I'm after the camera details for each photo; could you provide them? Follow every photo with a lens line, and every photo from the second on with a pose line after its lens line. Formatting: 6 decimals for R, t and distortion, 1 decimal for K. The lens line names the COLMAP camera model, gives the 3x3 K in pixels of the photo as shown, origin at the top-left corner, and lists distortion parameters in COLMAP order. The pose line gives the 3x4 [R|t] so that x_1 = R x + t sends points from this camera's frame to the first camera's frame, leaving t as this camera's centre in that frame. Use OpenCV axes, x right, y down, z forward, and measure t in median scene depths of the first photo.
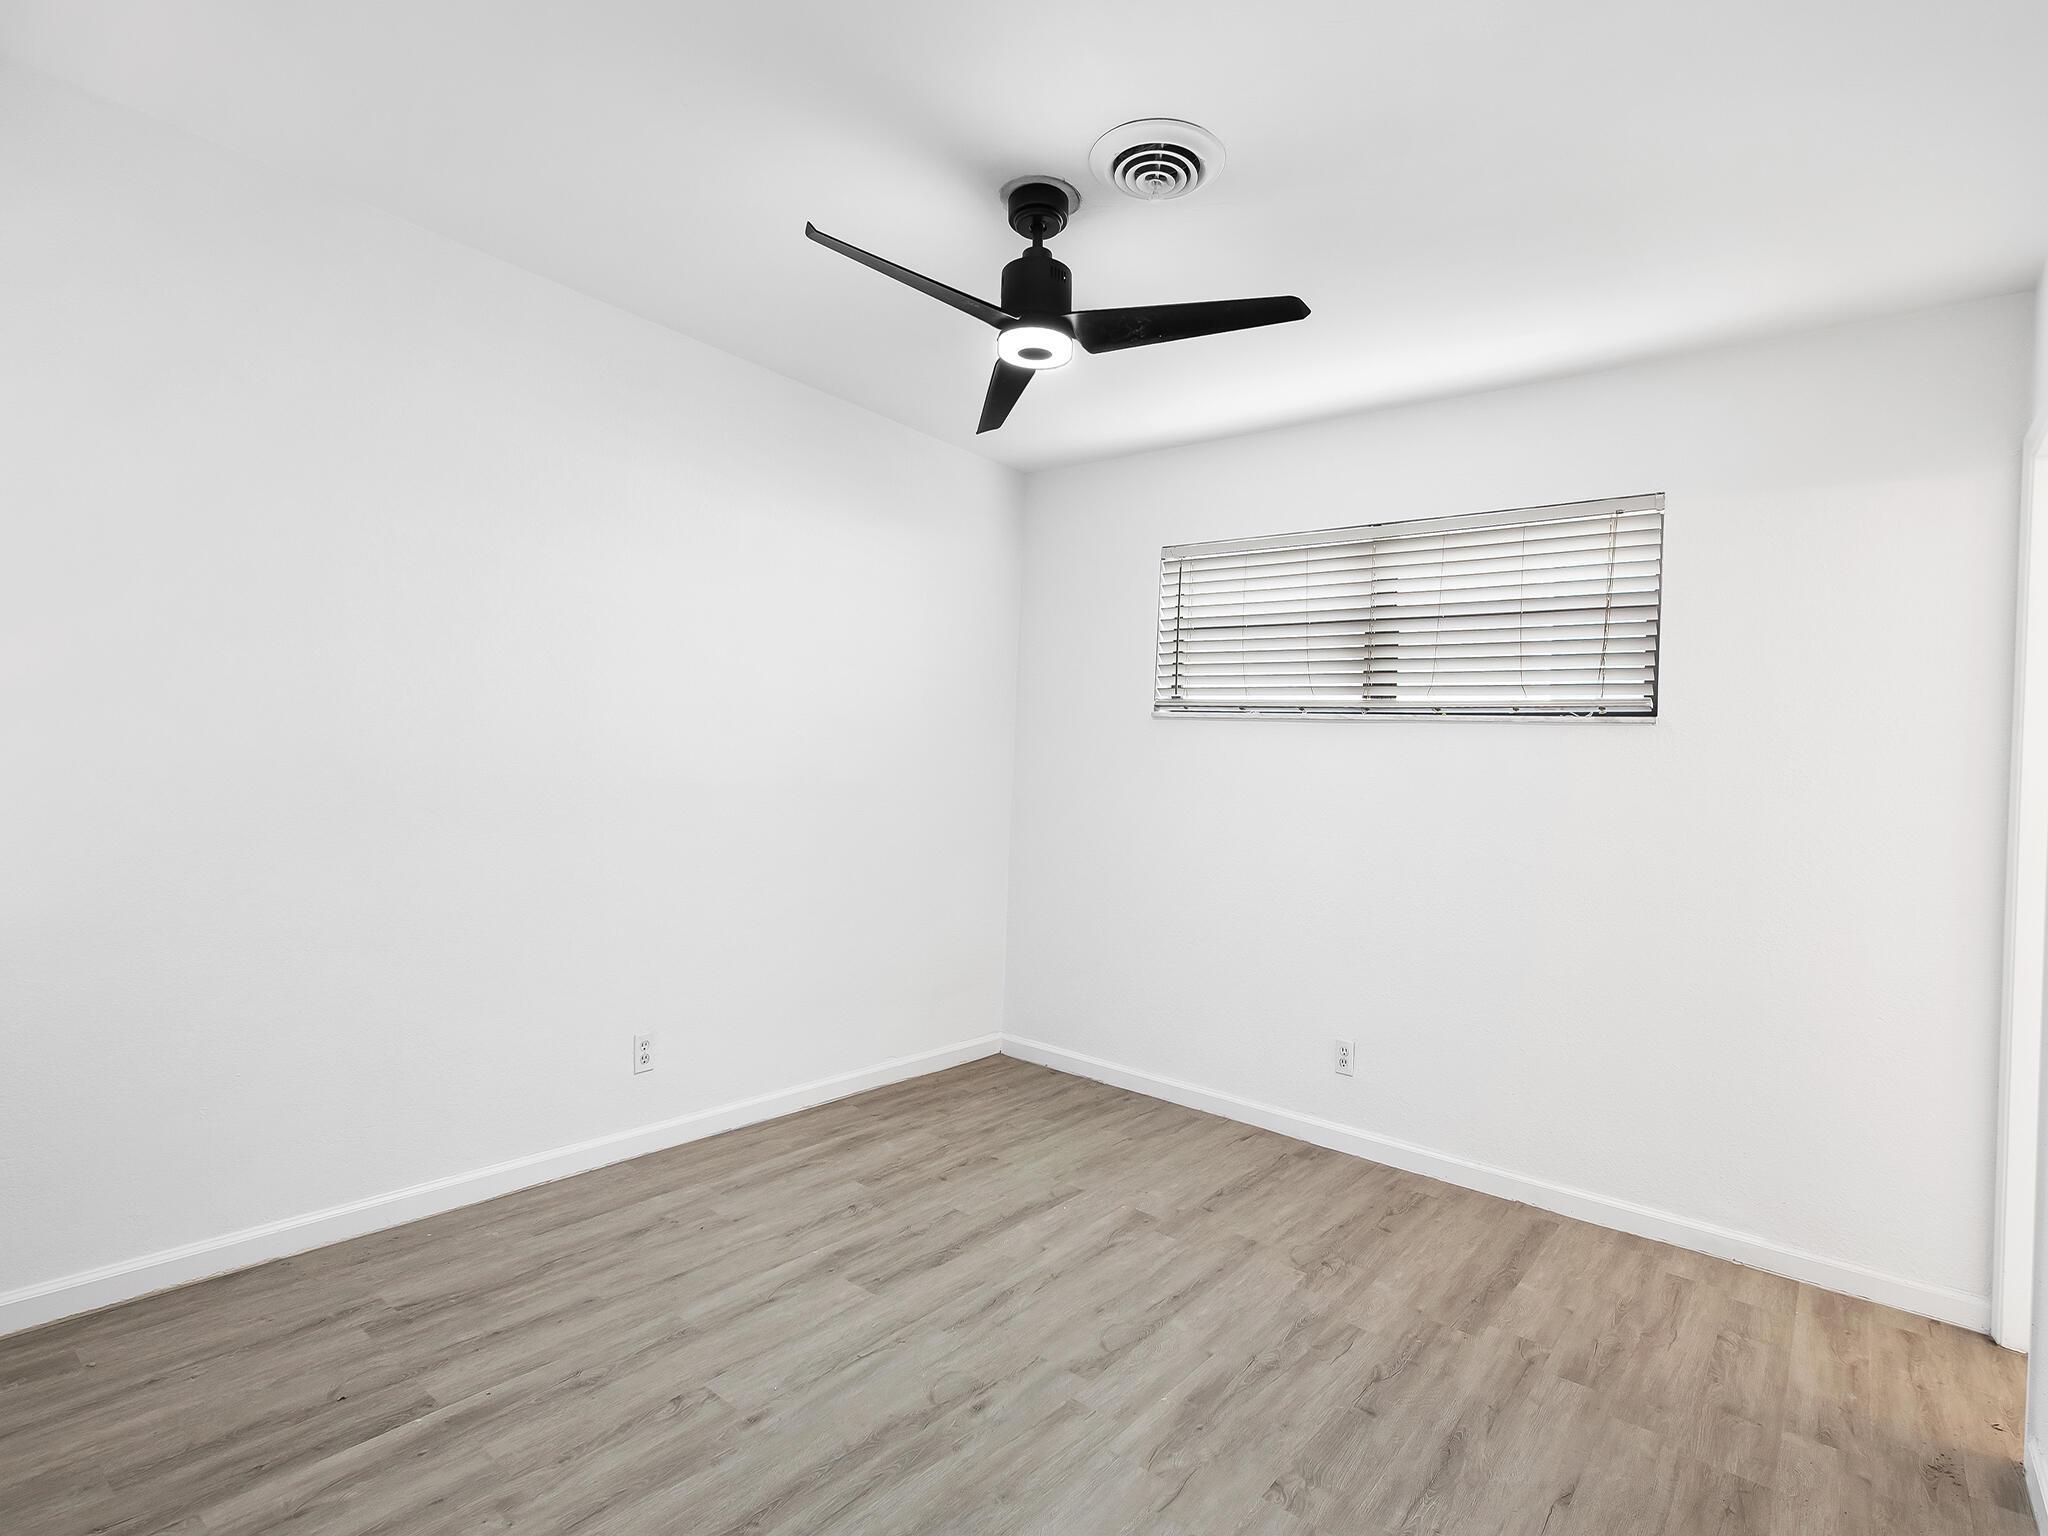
lens RADIAL K [[965.7, 0, 1035.7], [0, 965.7, 761.9], [0, 0, 1]] dist [0.005509, -0.000458]
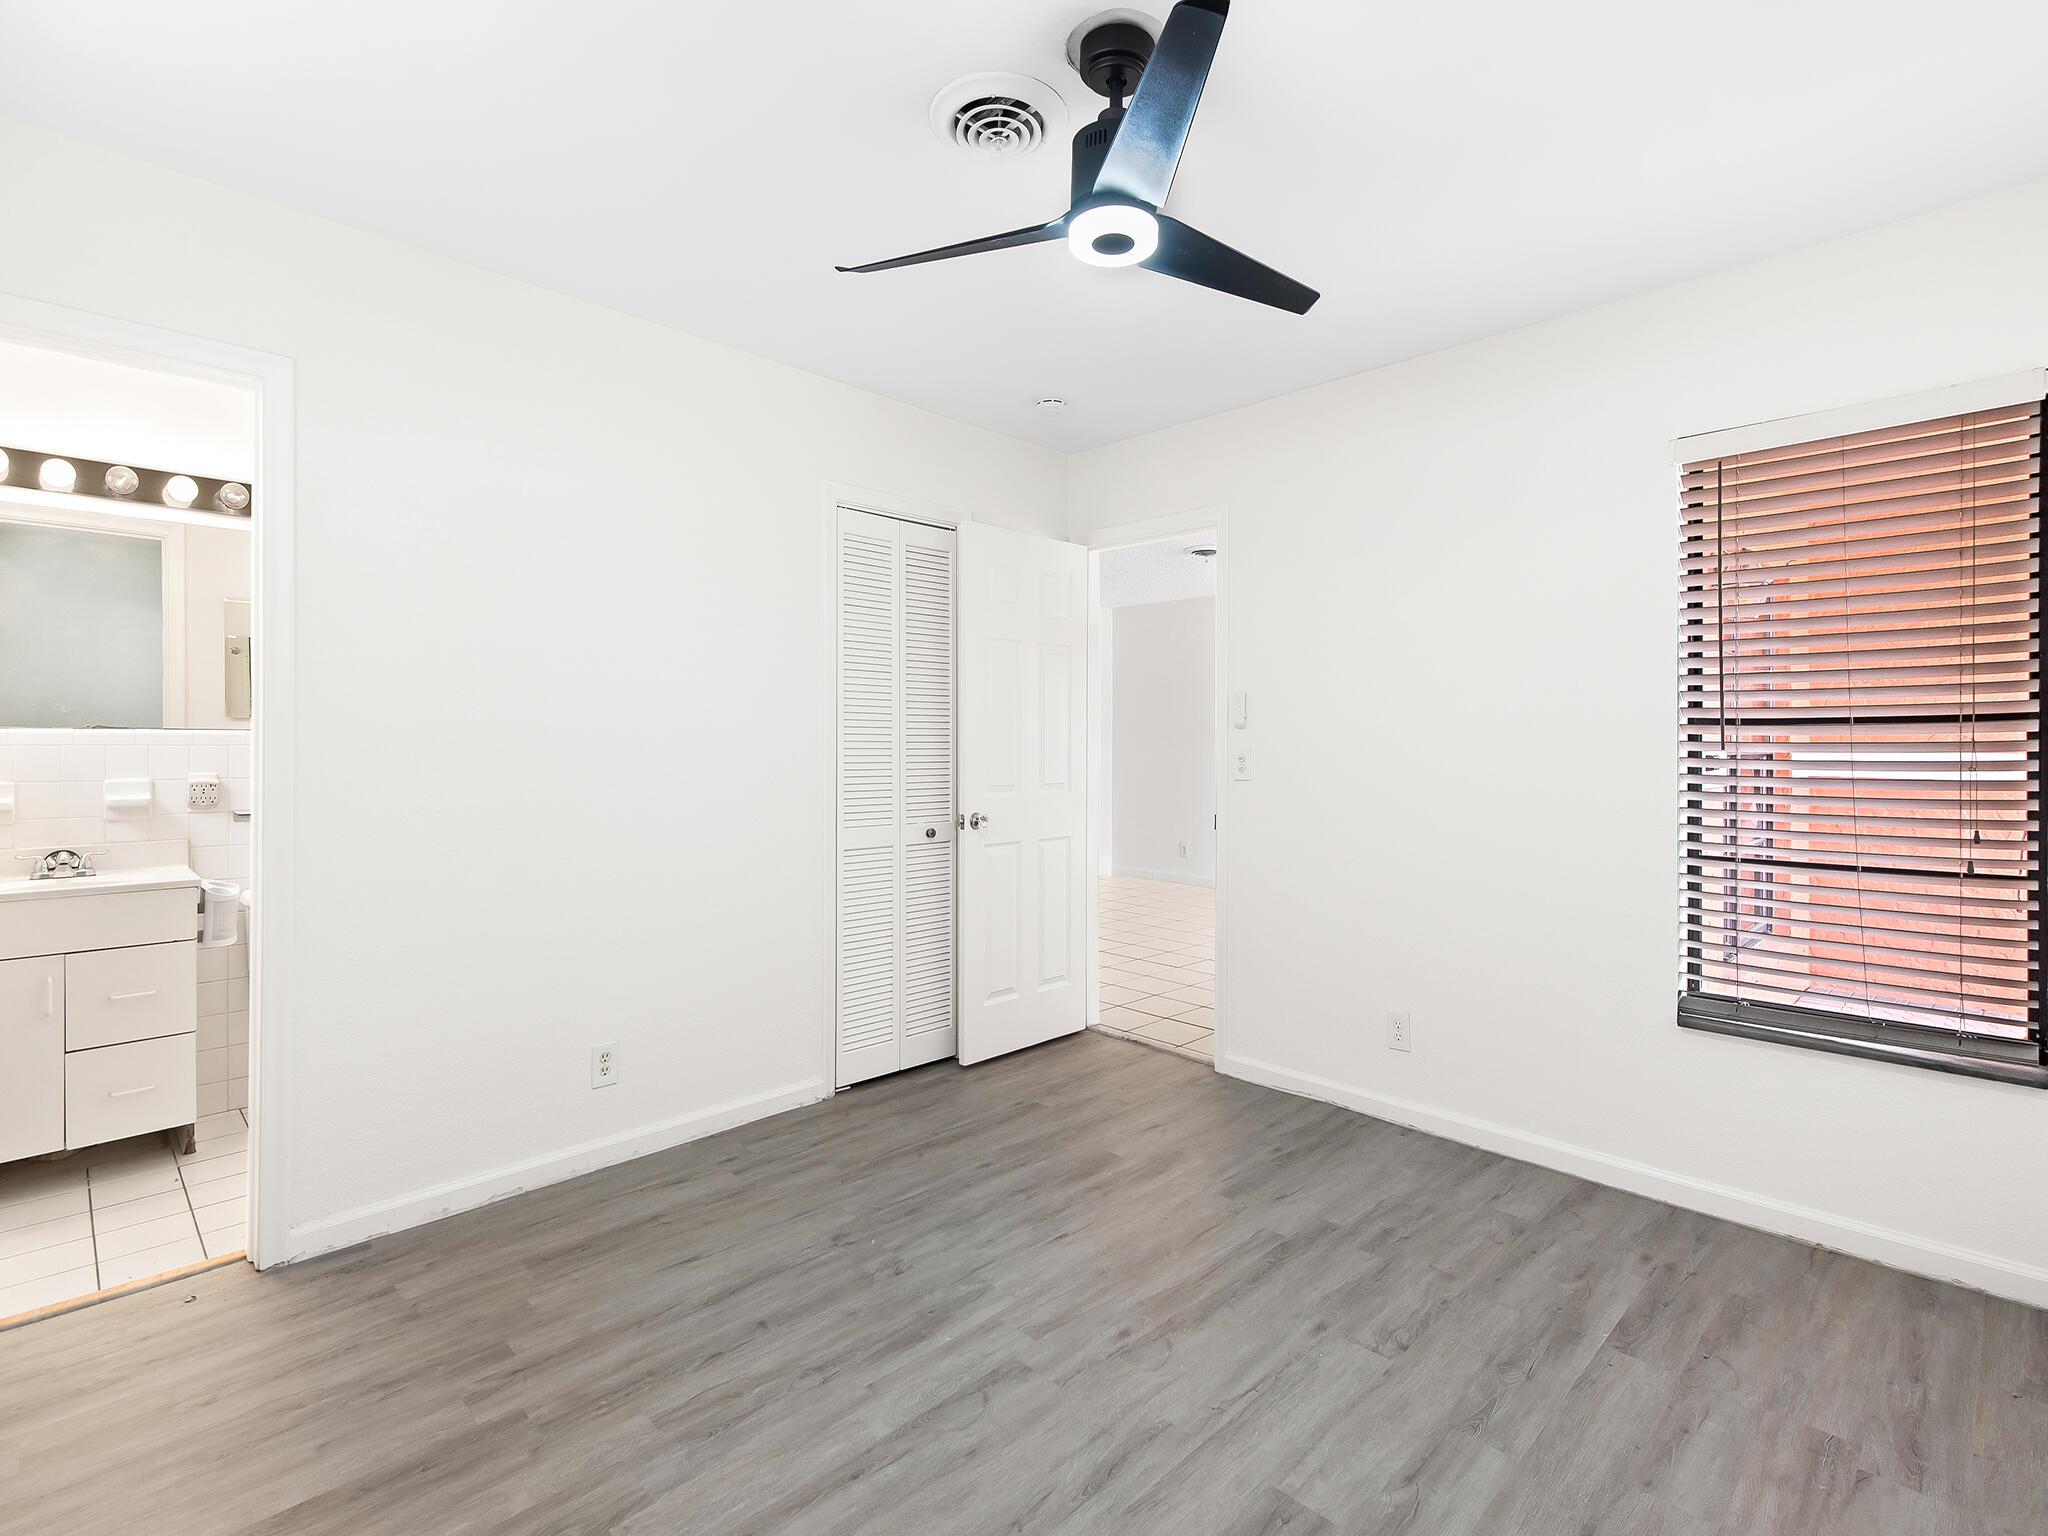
lens RADIAL K [[965.7, 0, 1035.7], [0, 965.7, 761.9], [0, 0, 1]] dist [0.005509, -0.000458]
pose [[-0.991439, -0.057172, 0.117385, -0.048584], [-0.055638, 0.998318, 0.016310, 0.008819], [-0.118120, 0.009639, -0.992953, 1.989075]]
